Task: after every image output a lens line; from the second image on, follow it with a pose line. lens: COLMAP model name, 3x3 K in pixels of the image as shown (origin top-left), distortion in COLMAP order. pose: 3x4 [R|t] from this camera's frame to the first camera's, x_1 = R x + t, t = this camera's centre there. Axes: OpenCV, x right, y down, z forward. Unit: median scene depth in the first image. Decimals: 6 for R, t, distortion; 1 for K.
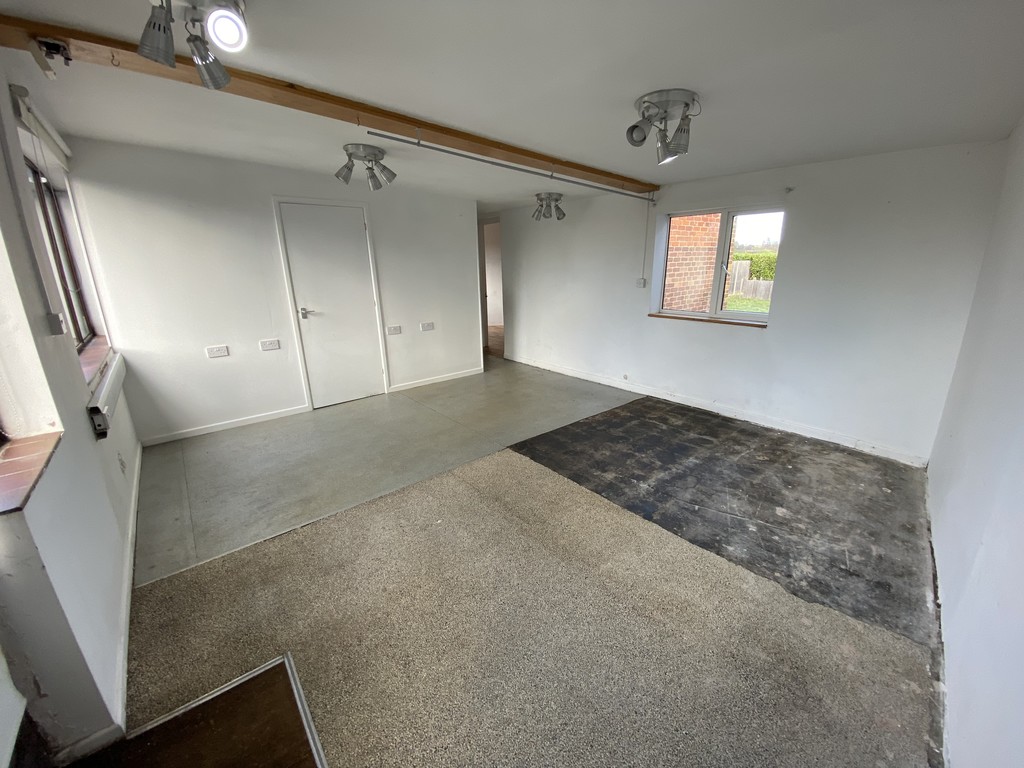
lens RADIAL K [[410.6, 0, 513.3], [0, 410.6, 377.5], [0, 0, 1]] dist [0.020477, -0.019503]
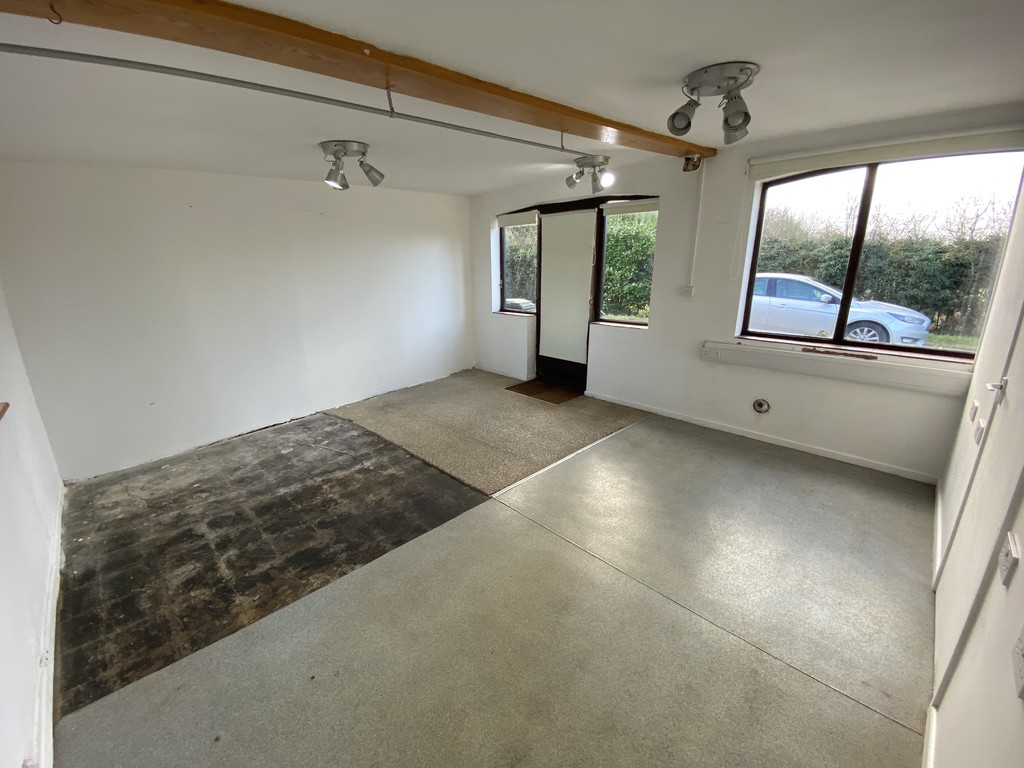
lens RADIAL K [[410.6, 0, 513.3], [0, 410.6, 377.5], [0, 0, 1]] dist [0.020477, -0.019503]
pose [[-0.995979, 0.046167, -0.076770, -0.010616], [-0.001230, 0.849849, 0.527024, -0.496281], [0.089574, 0.525000, -0.846376, 1.699948]]
